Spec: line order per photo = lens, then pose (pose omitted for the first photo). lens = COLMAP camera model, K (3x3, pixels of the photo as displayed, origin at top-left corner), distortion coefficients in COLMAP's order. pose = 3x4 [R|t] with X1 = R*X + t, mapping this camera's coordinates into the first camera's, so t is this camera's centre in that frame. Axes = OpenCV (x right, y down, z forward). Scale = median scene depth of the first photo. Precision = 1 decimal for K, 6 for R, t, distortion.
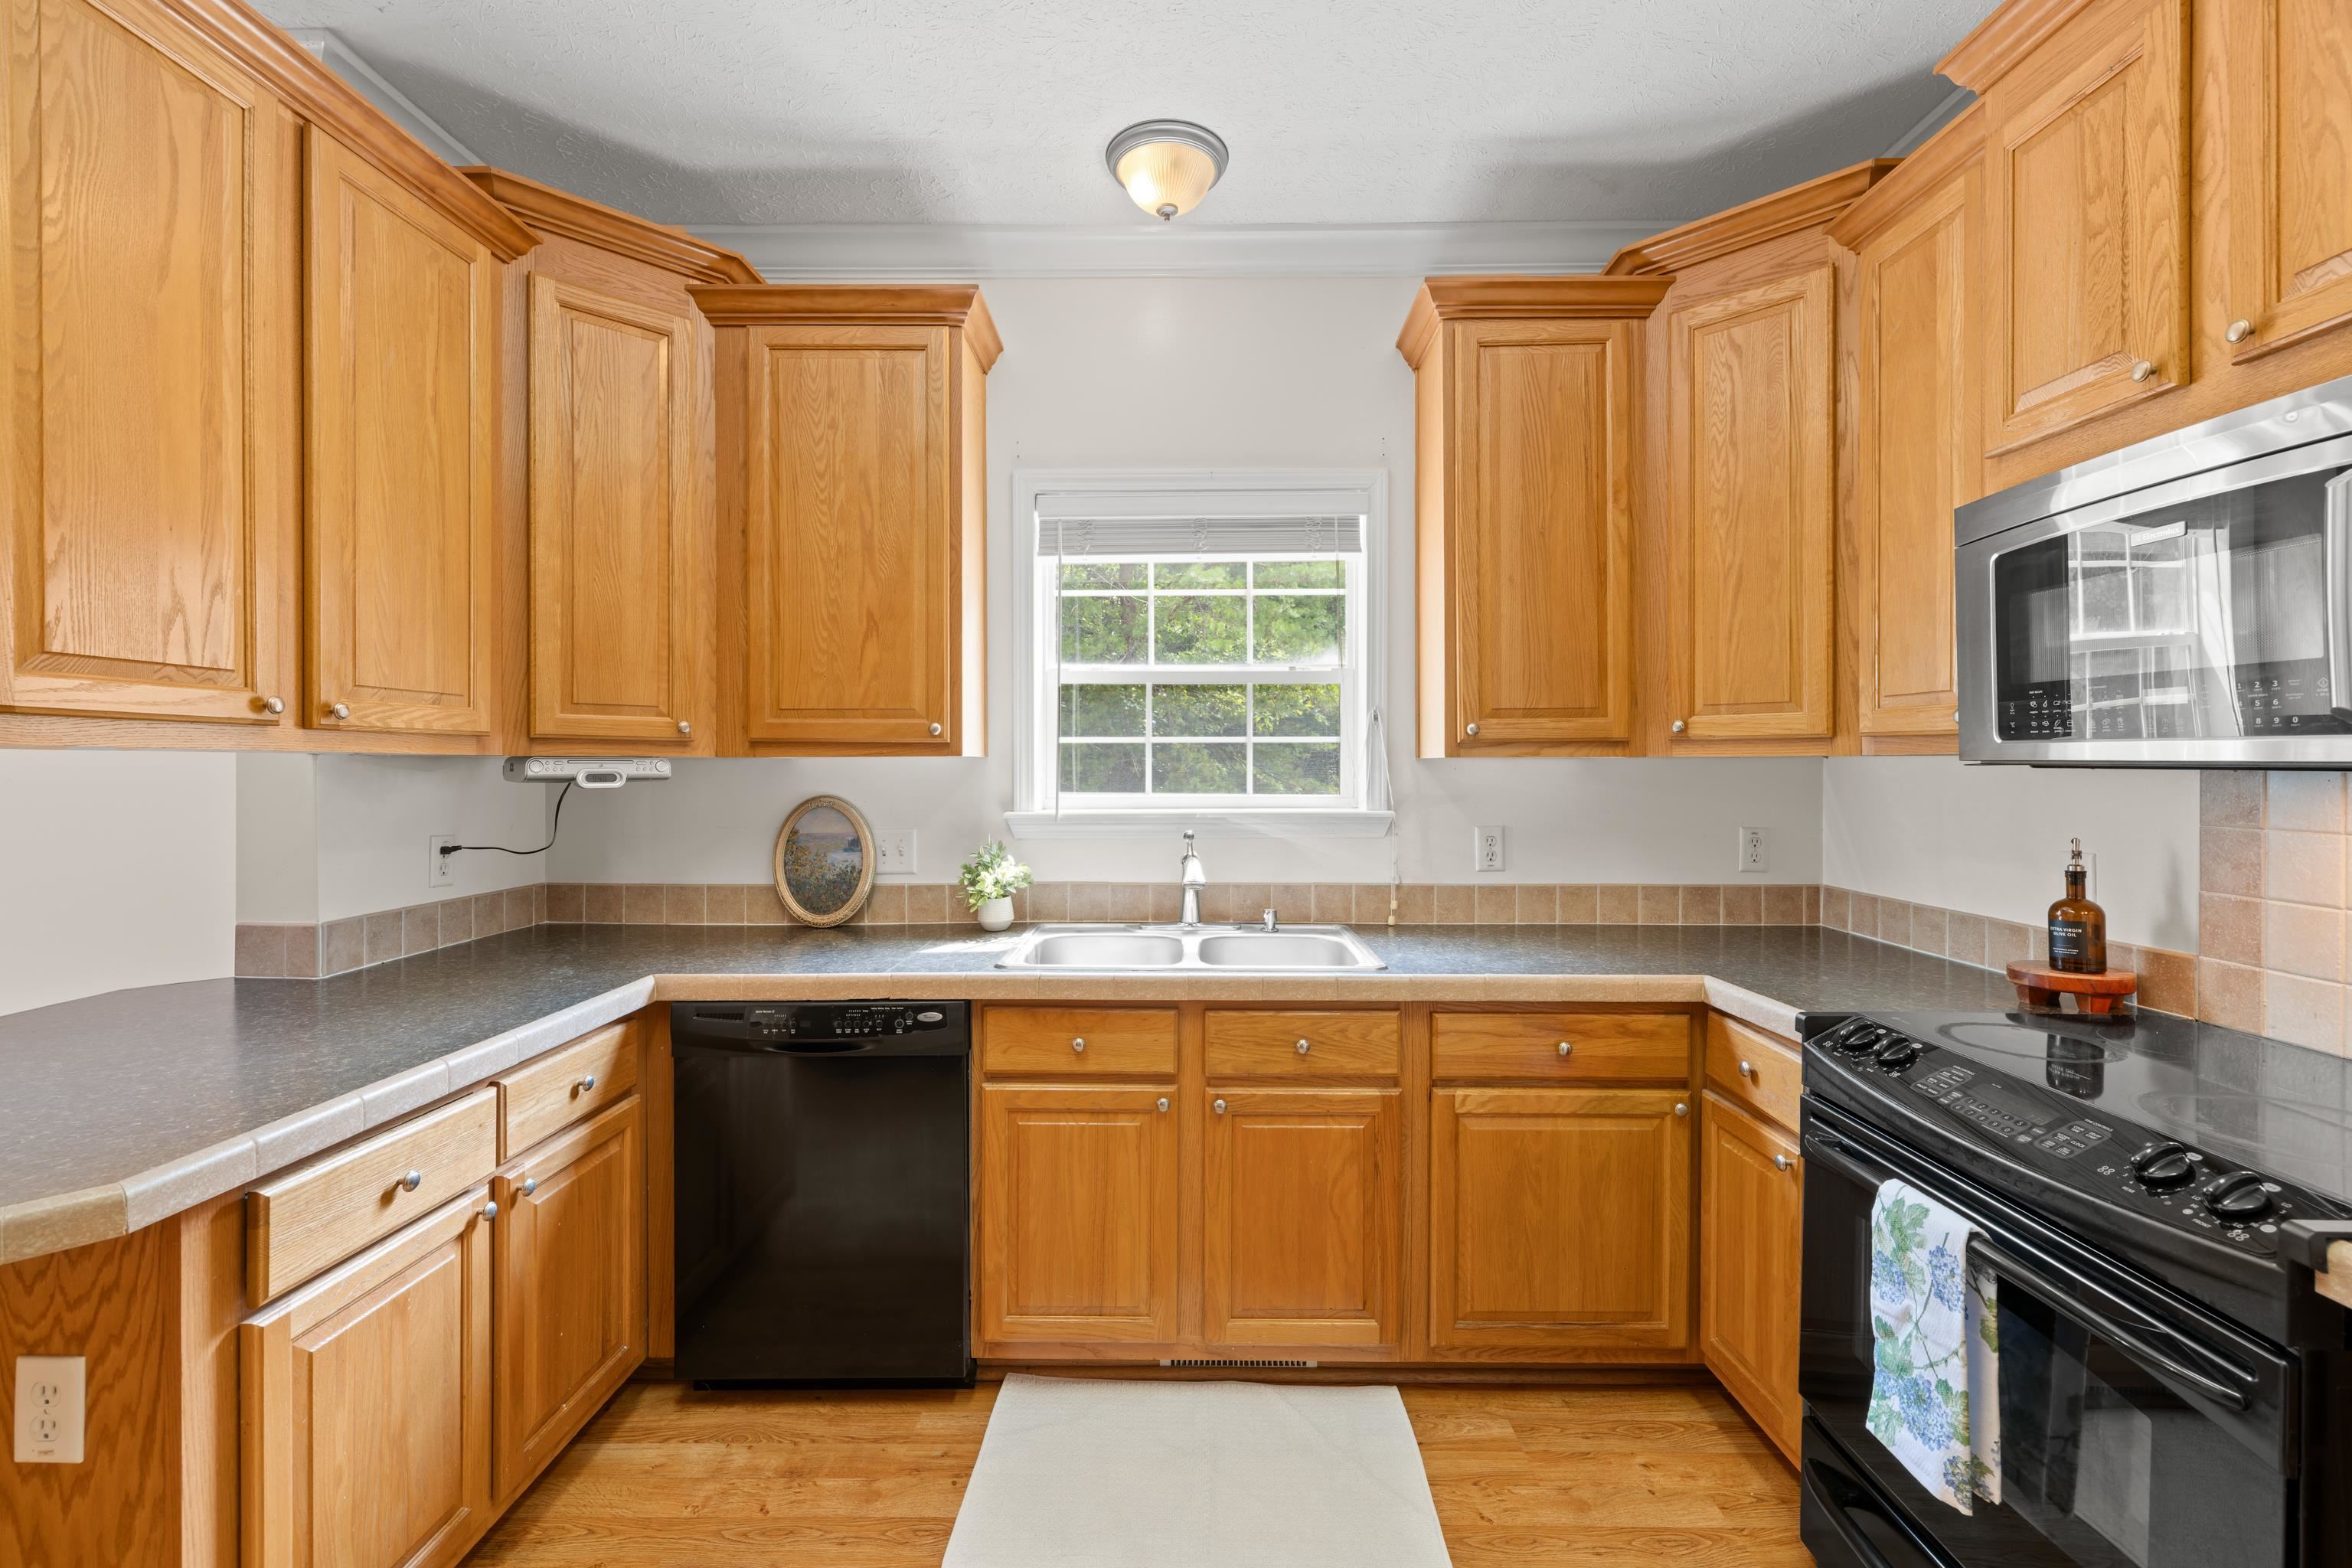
lens RADIAL K [[1003.5, 0, 1176.6], [0, 1003.5, 767.3], [0, 0, 1]] dist [-0.000842, 0.000817]
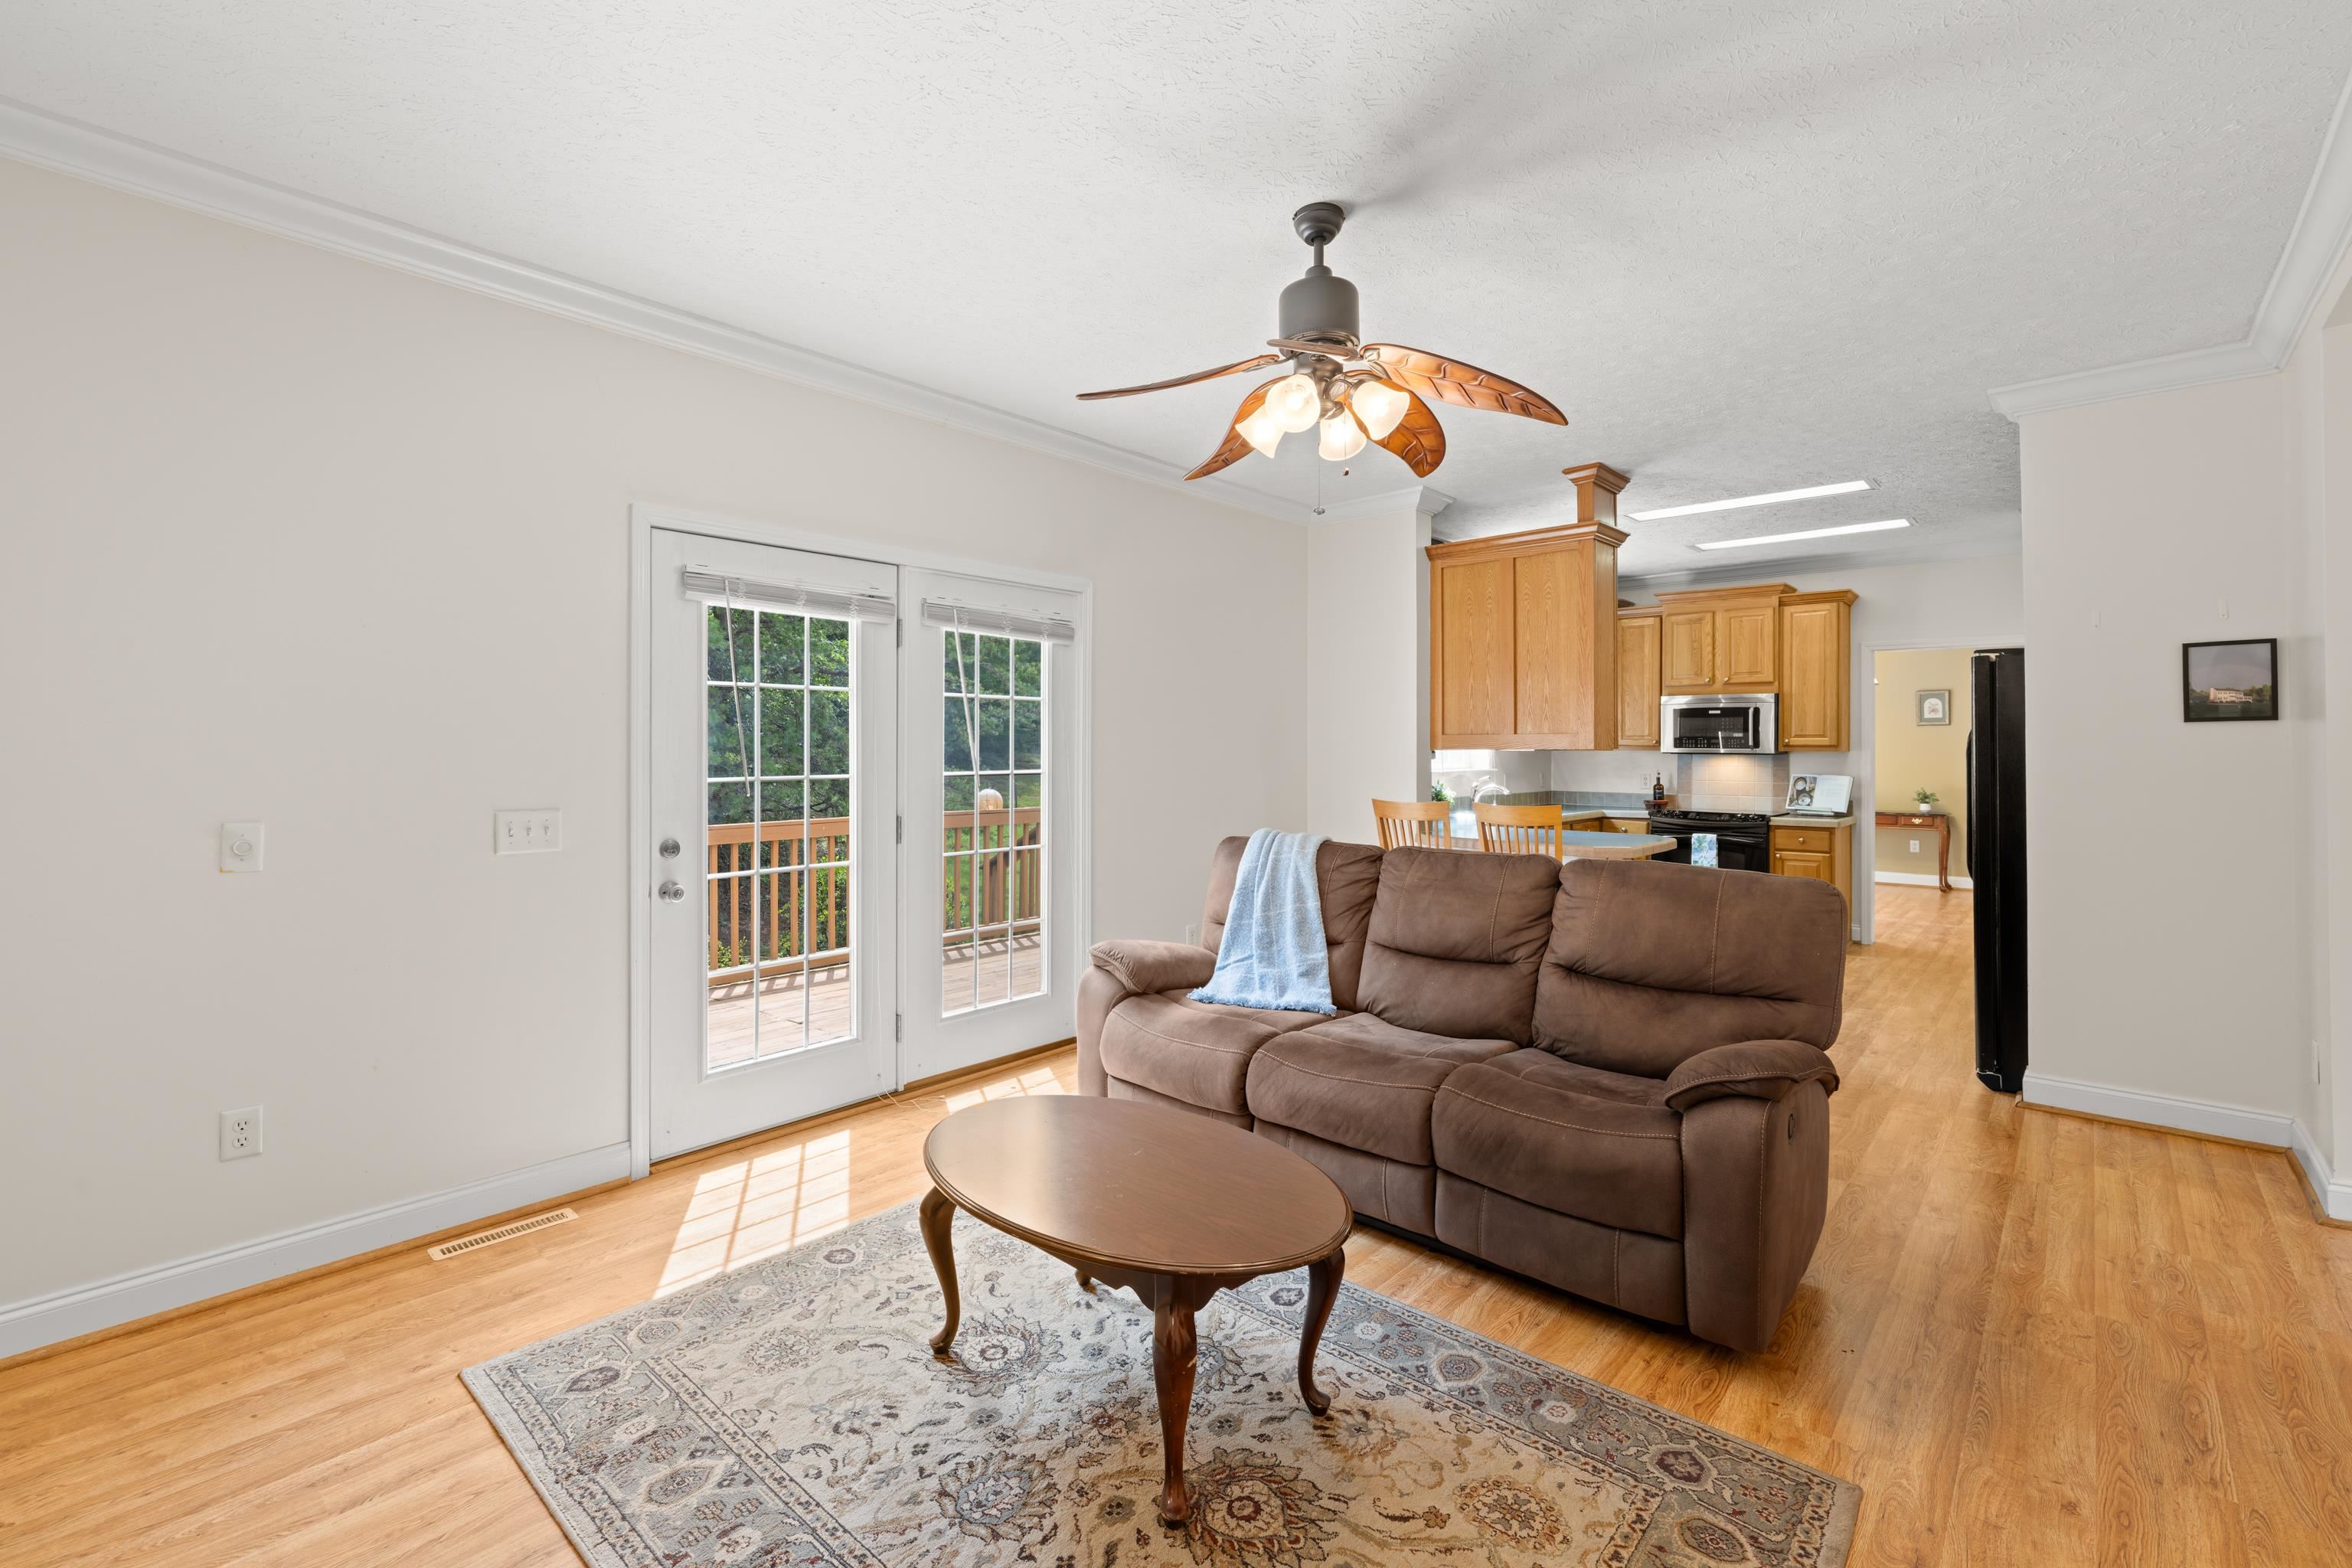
lens RADIAL K [[1003.5, 0, 1182.5], [0, 1003.5, 745.8], [0, 0, 1]] dist [-0.000842, 0.000817]
pose [[0.661382, 0.004316, 0.750037, -2.876395], [-0.001191, 0.999988, -0.004703, -0.008435], [-0.750048, 0.002217, 0.661379, -0.260664]]
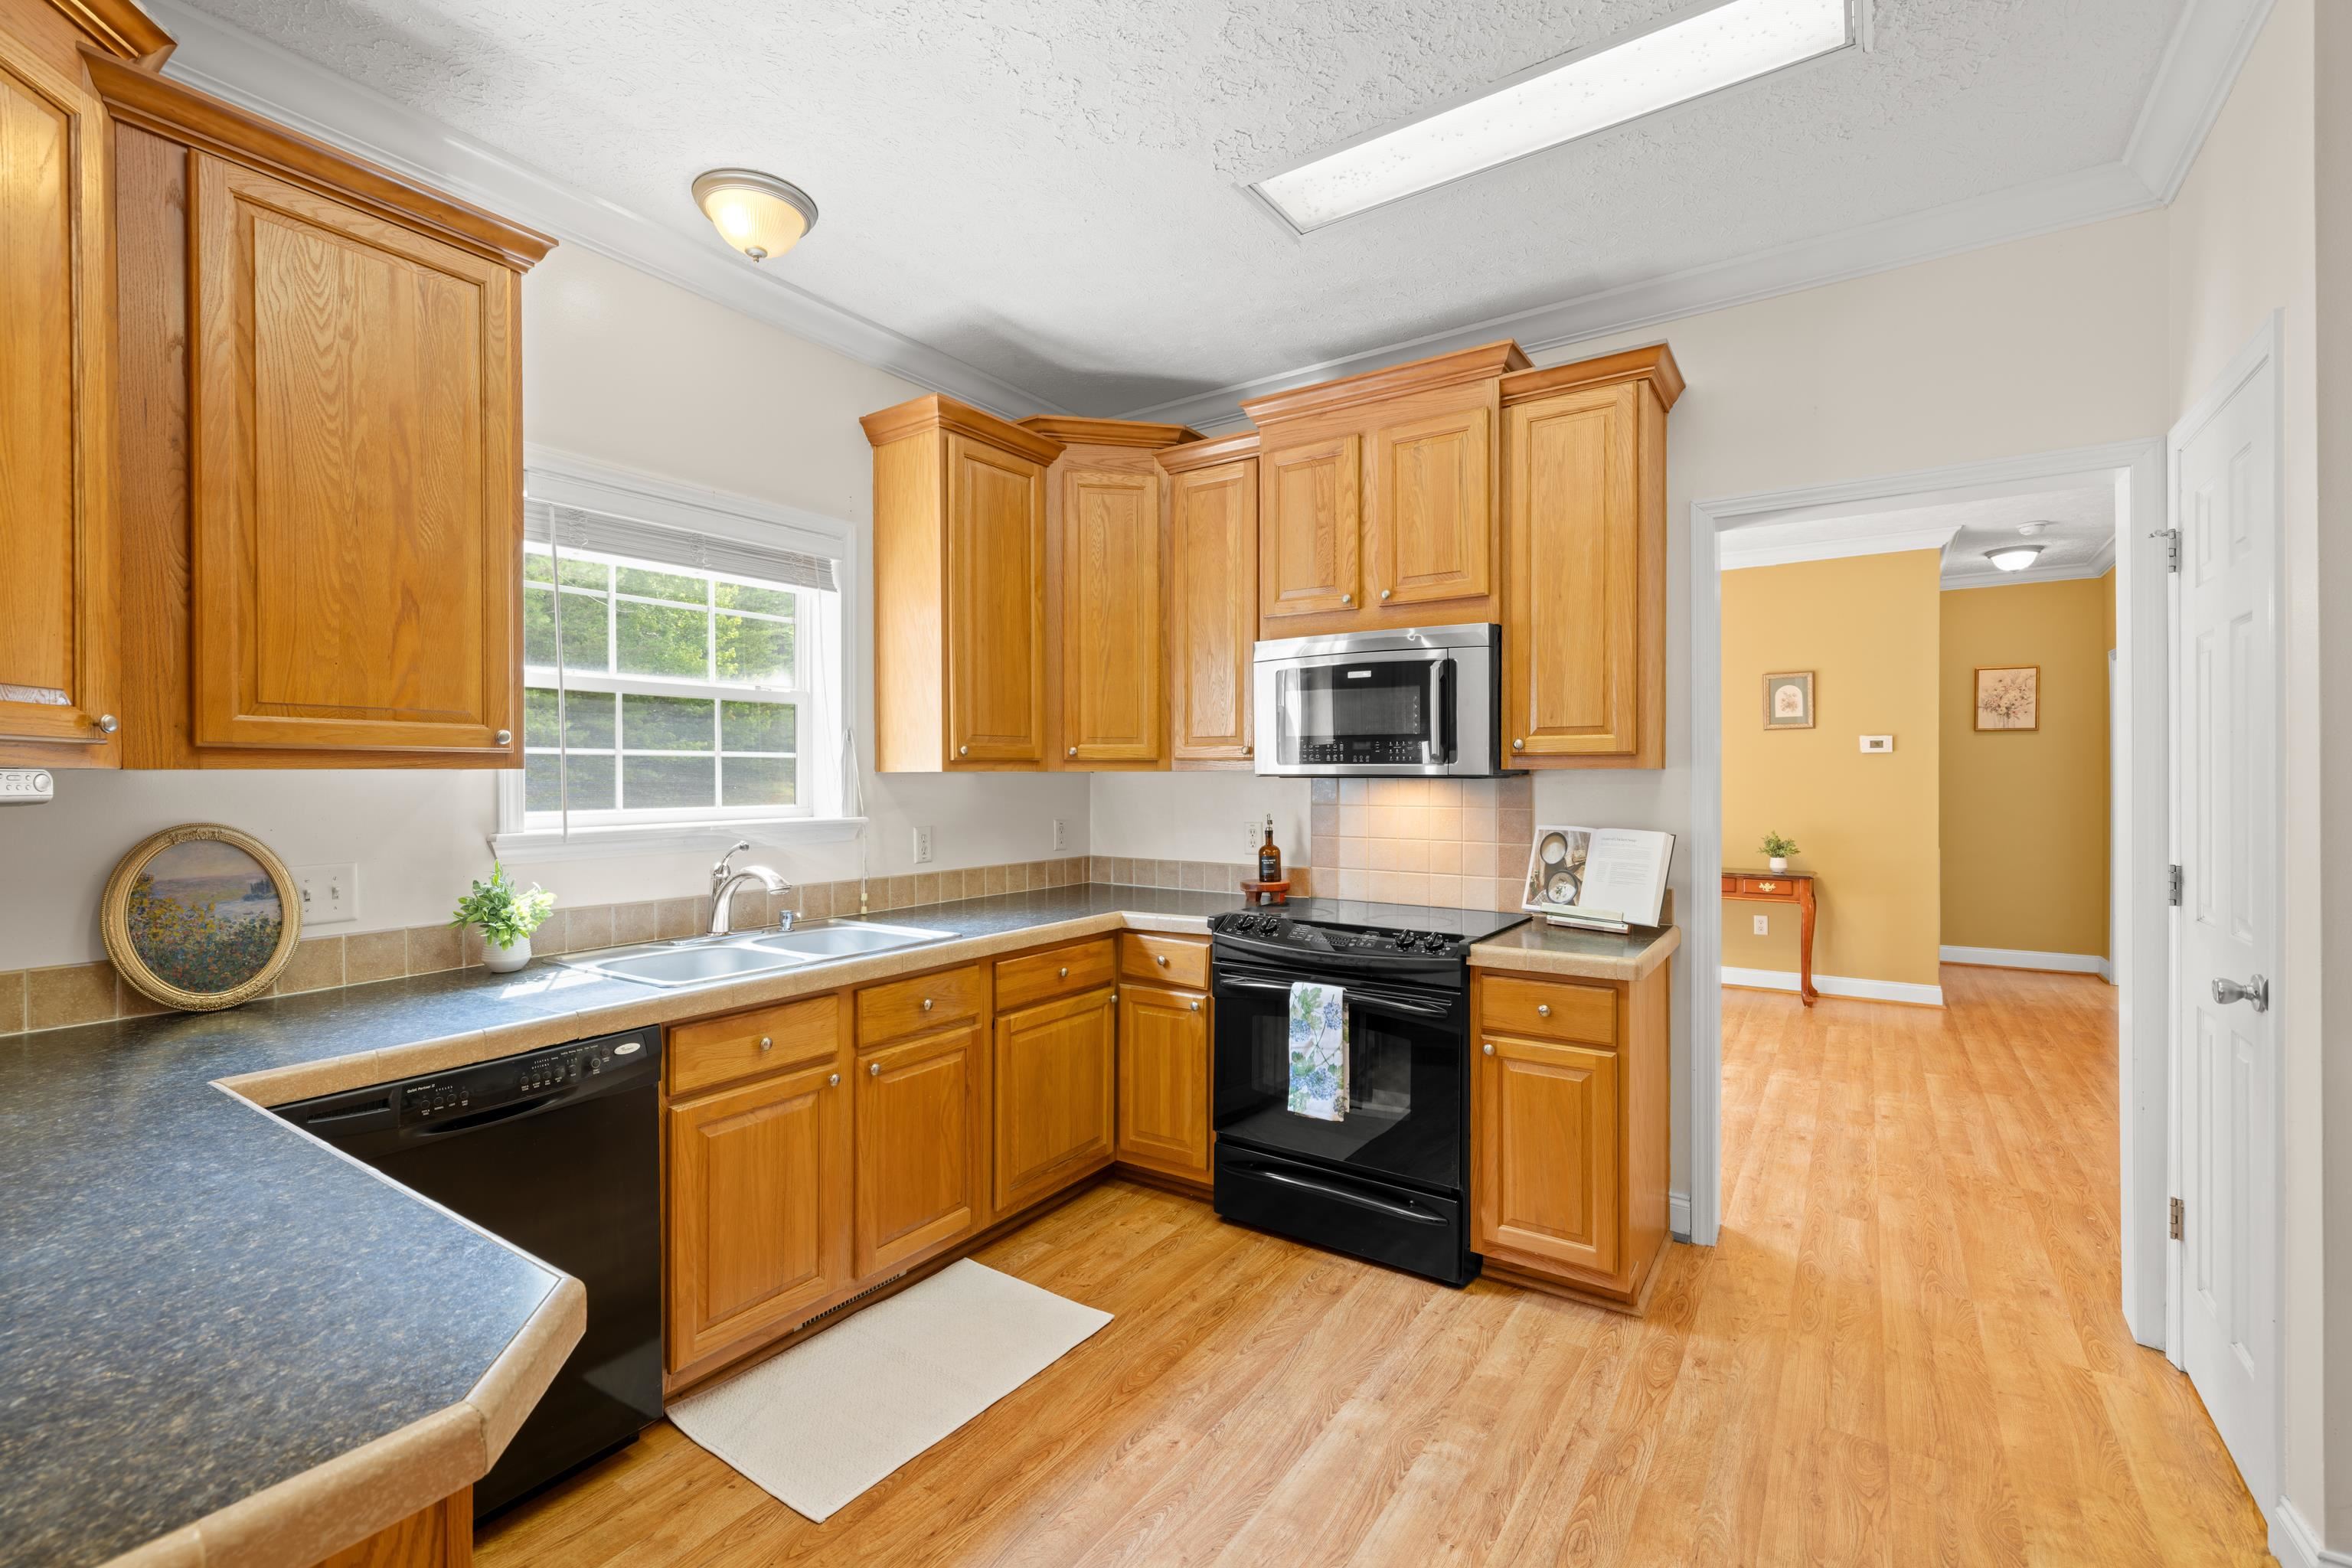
lens RADIAL K [[1003.5, 0, 1181.1], [0, 1003.5, 780.8], [0, 0, 1]] dist [-0.000842, 0.000817]
pose [[0.551054, -0.005202, 0.834453, -0.637305], [0.005555, 0.999981, 0.002566, 0.000187], [-0.834451, 0.003221, 0.551072, 0.047741]]
